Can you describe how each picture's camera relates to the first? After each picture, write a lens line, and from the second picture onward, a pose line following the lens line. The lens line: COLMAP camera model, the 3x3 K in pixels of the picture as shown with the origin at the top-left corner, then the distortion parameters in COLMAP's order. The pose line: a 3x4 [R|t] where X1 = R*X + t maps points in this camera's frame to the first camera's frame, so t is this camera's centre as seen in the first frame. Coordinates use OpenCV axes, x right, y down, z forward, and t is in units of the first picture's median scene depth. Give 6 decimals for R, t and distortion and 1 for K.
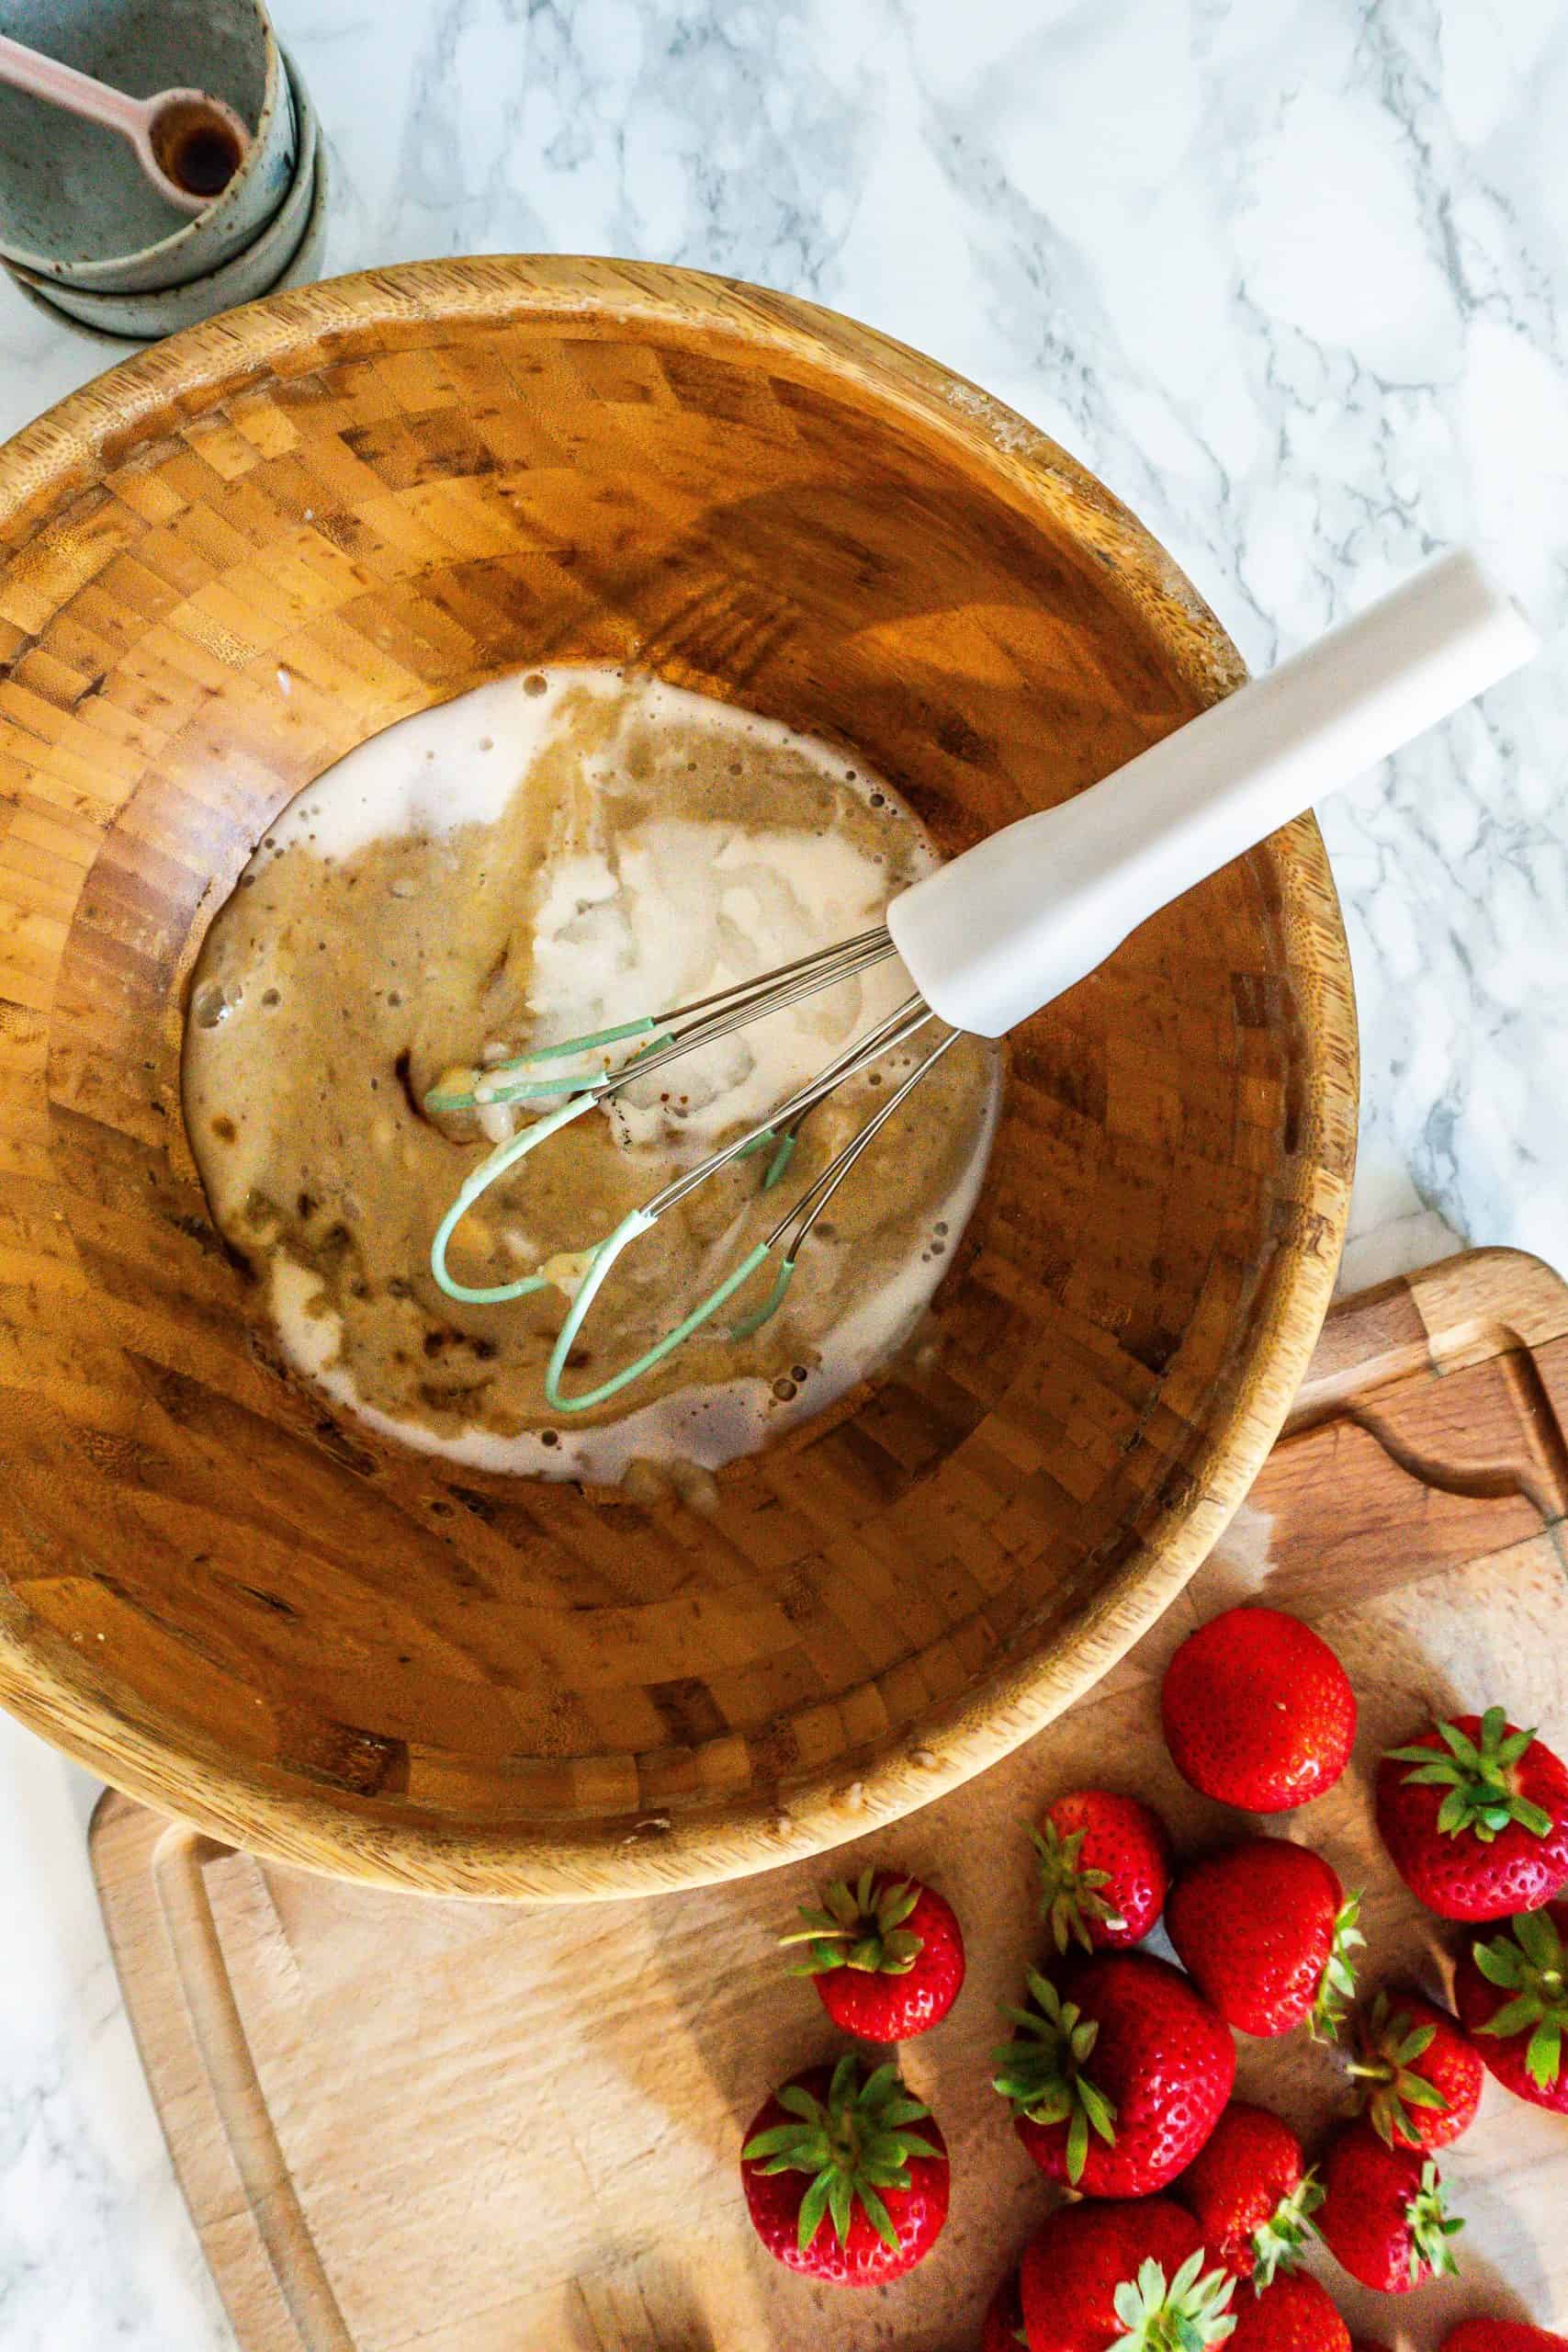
lens RADIAL K [[1683.4, 0, 747.6], [0, 1683.4, 1116.4], [0, 0, 1]] dist [-0.004744, 0.001657]
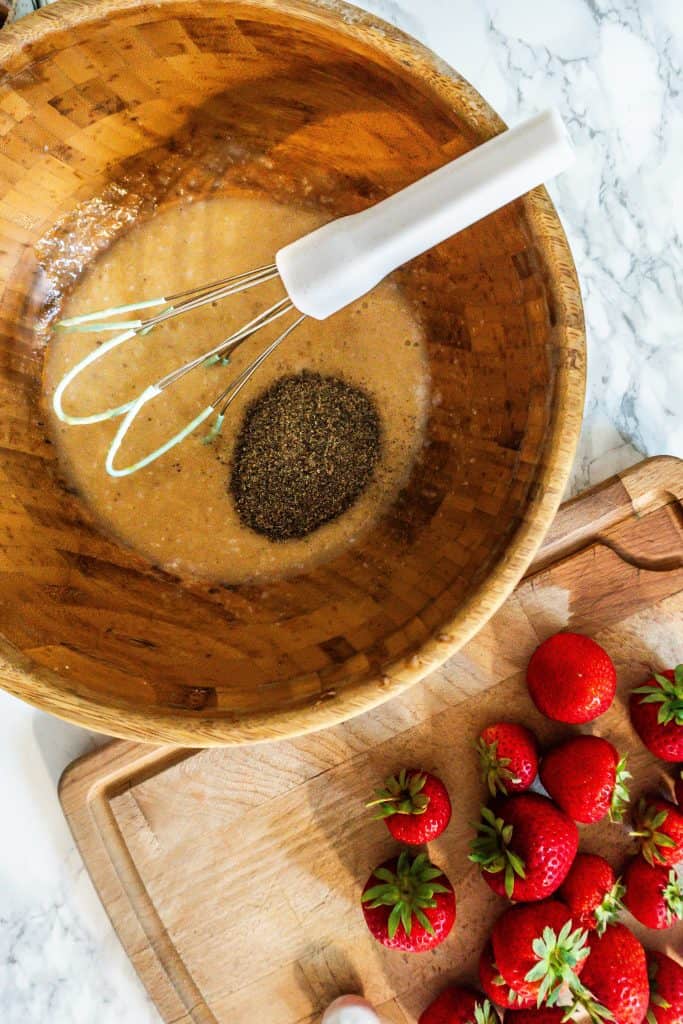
lens RADIAL K [[733.0, 0, 325.7], [0, 733.0, 486.1], [0, 0, 1]] dist [-0.004744, 0.001657]
pose [[0.991890, -0.123401, -0.030430, 0.044538], [0.124550, 0.991435, 0.039303, 0.026133], [0.025319, -0.042775, 0.998764, 0.047906]]
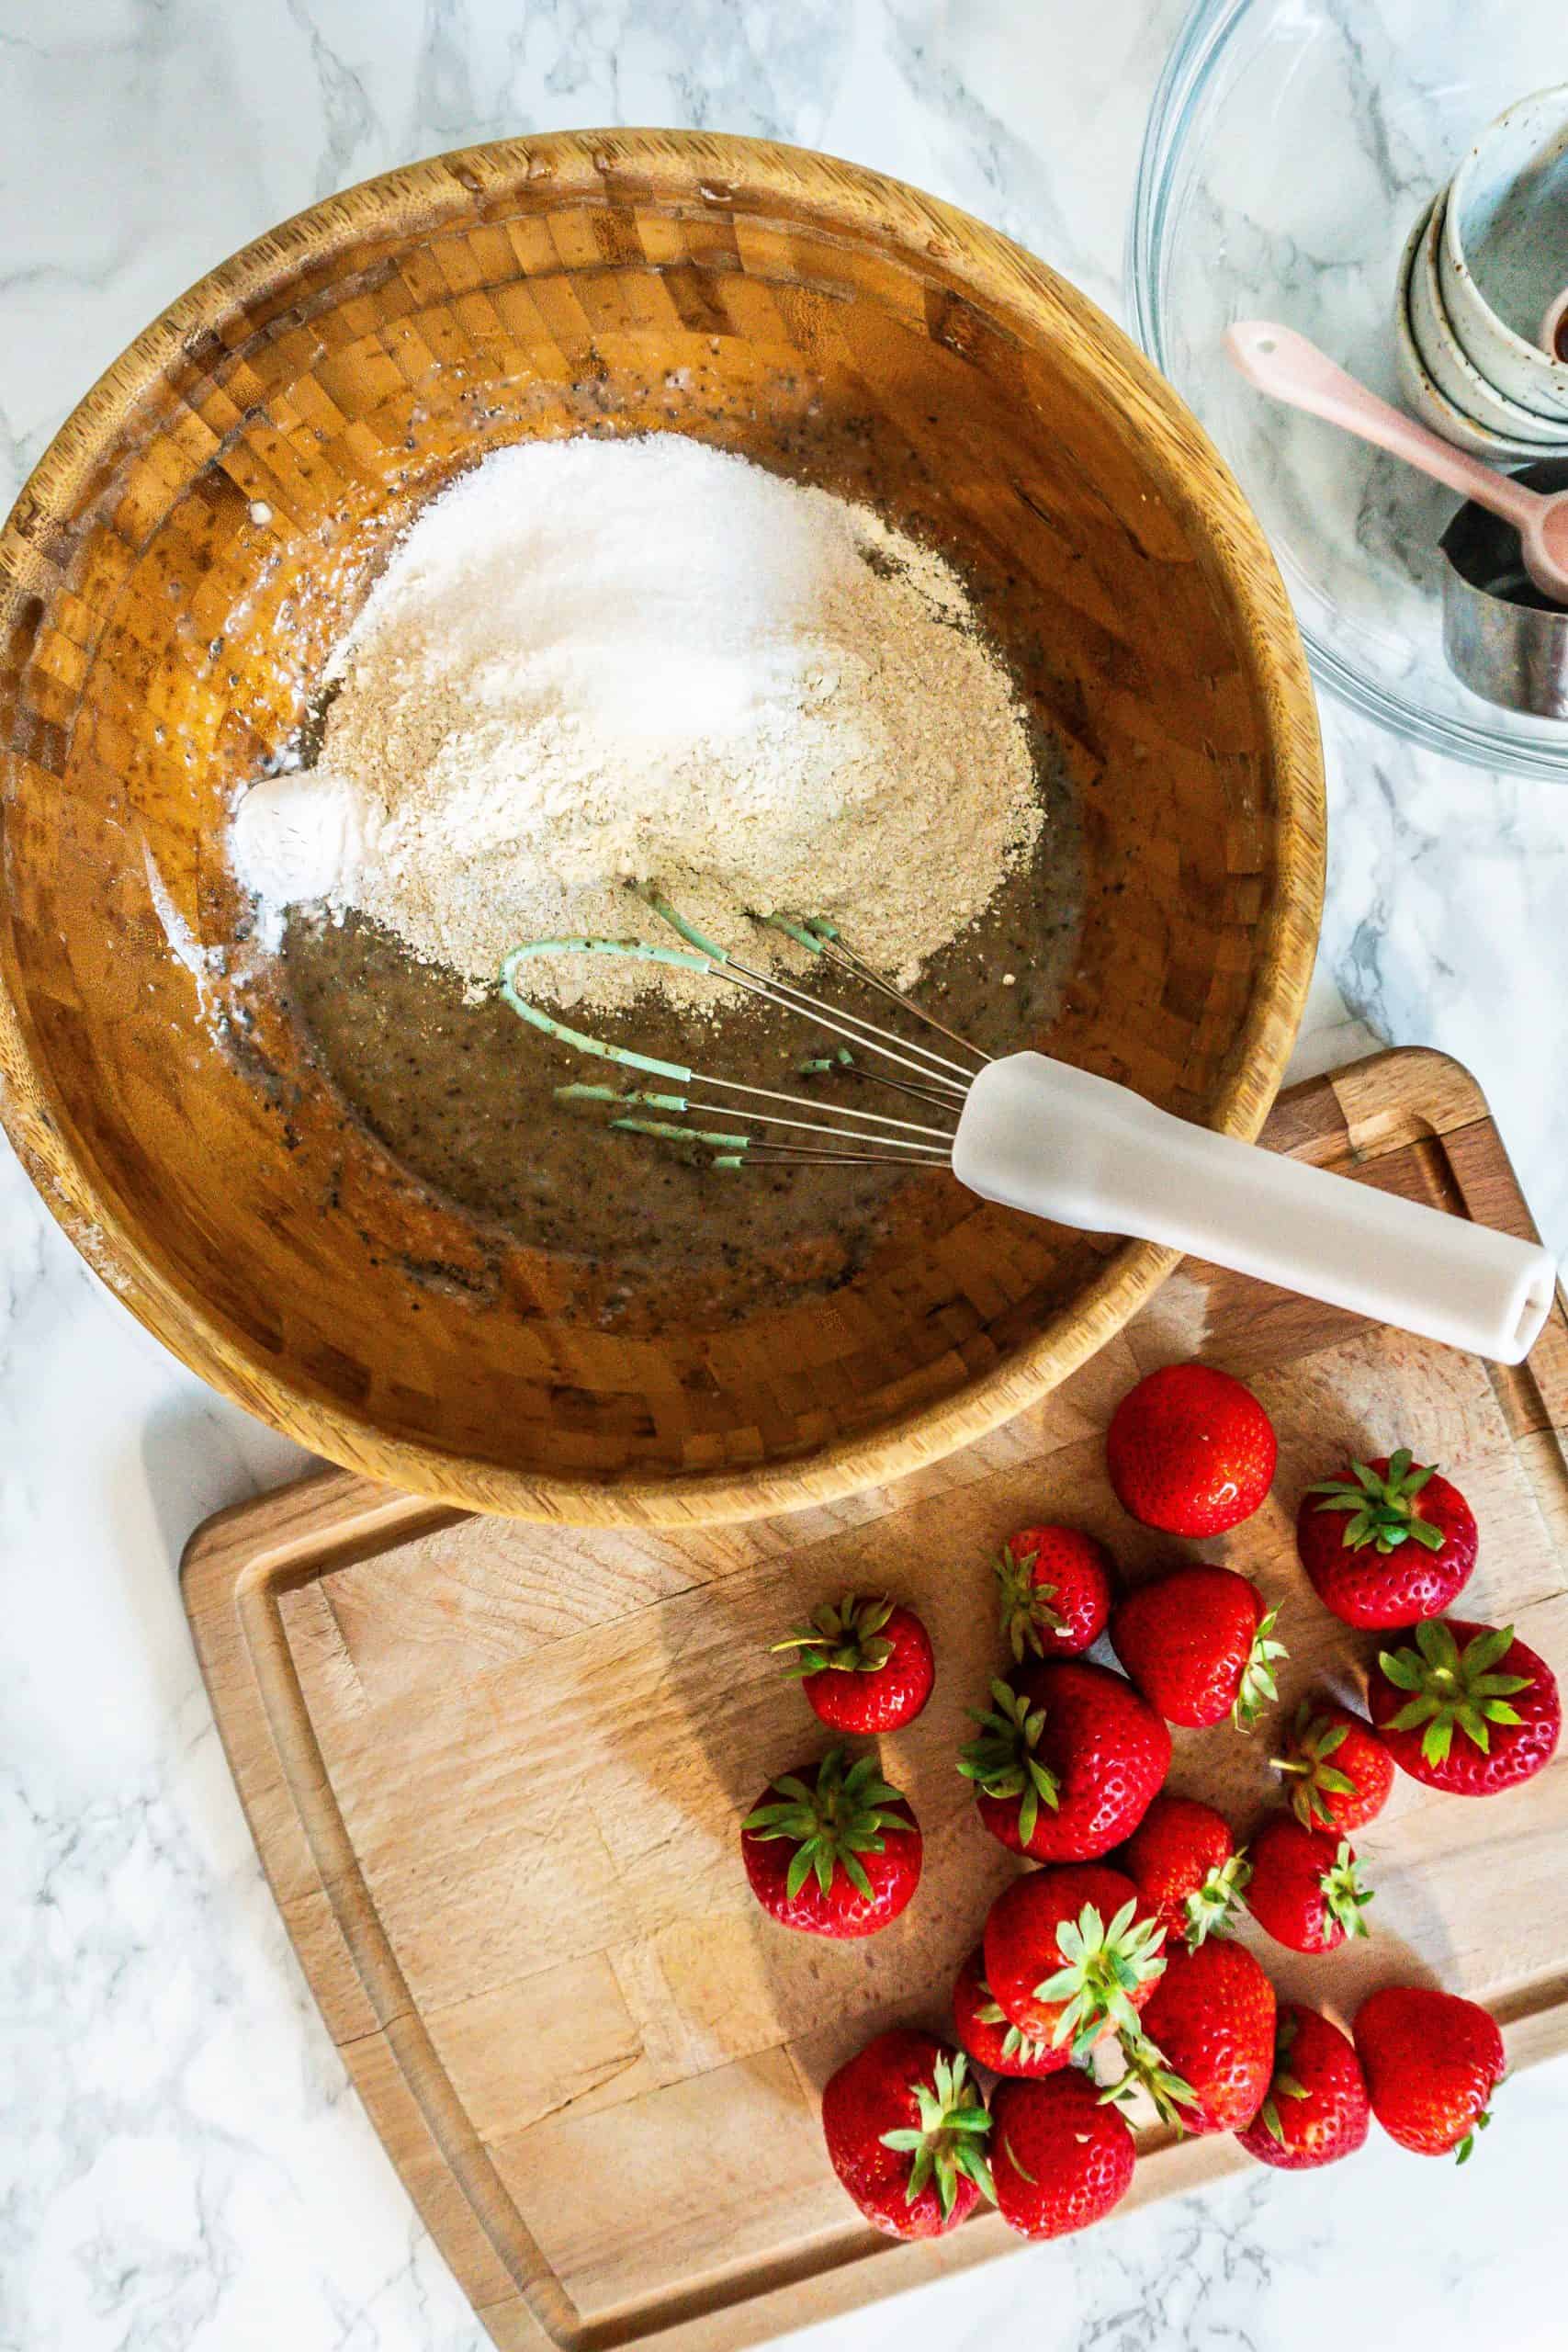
lens RADIAL K [[1694.9, 0, 739.1], [0, 1694.9, 1106.4], [0, 0, 1]] dist [-0.002810, -0.002008]
pose [[0.999111, -0.012547, -0.040252, 0.045179], [0.013880, 0.999359, 0.033014, 0.074541], [0.039812, -0.033543, 0.998644, -0.142867]]
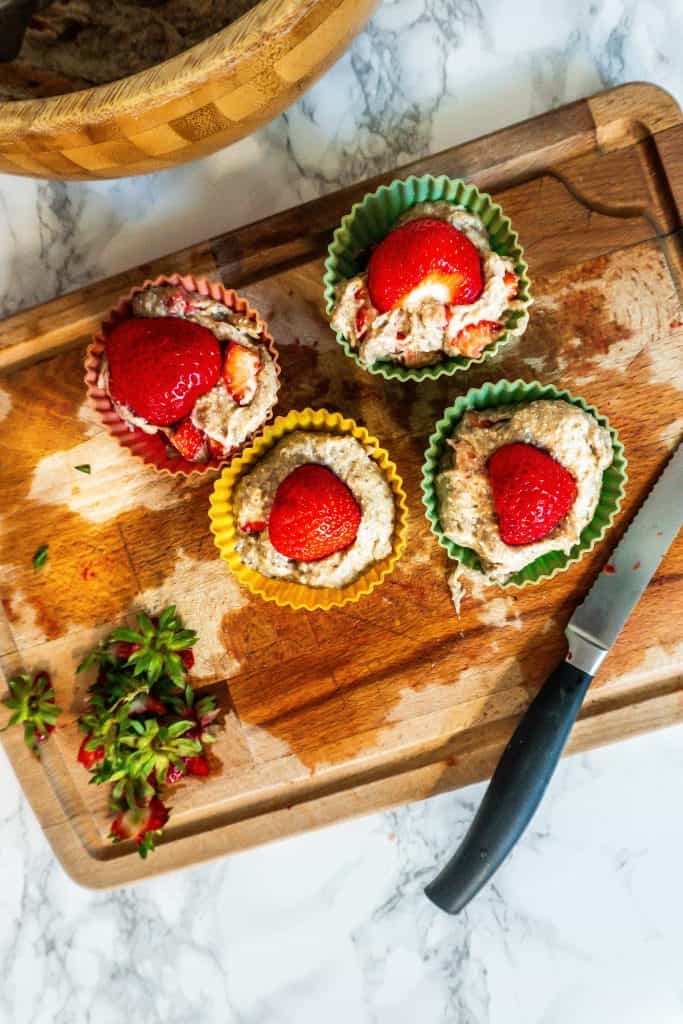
lens RADIAL K [[703.4, 0, 345.2], [0, 703.4, 509.2], [0, 0, 1]] dist [-0.003775, 0.001250]
pose [[0.995157, 0.049558, -0.084886, 0.220008], [-0.047042, 0.998399, 0.031395, 0.532202], [0.086306, -0.027250, 0.995896, 0.208470]]
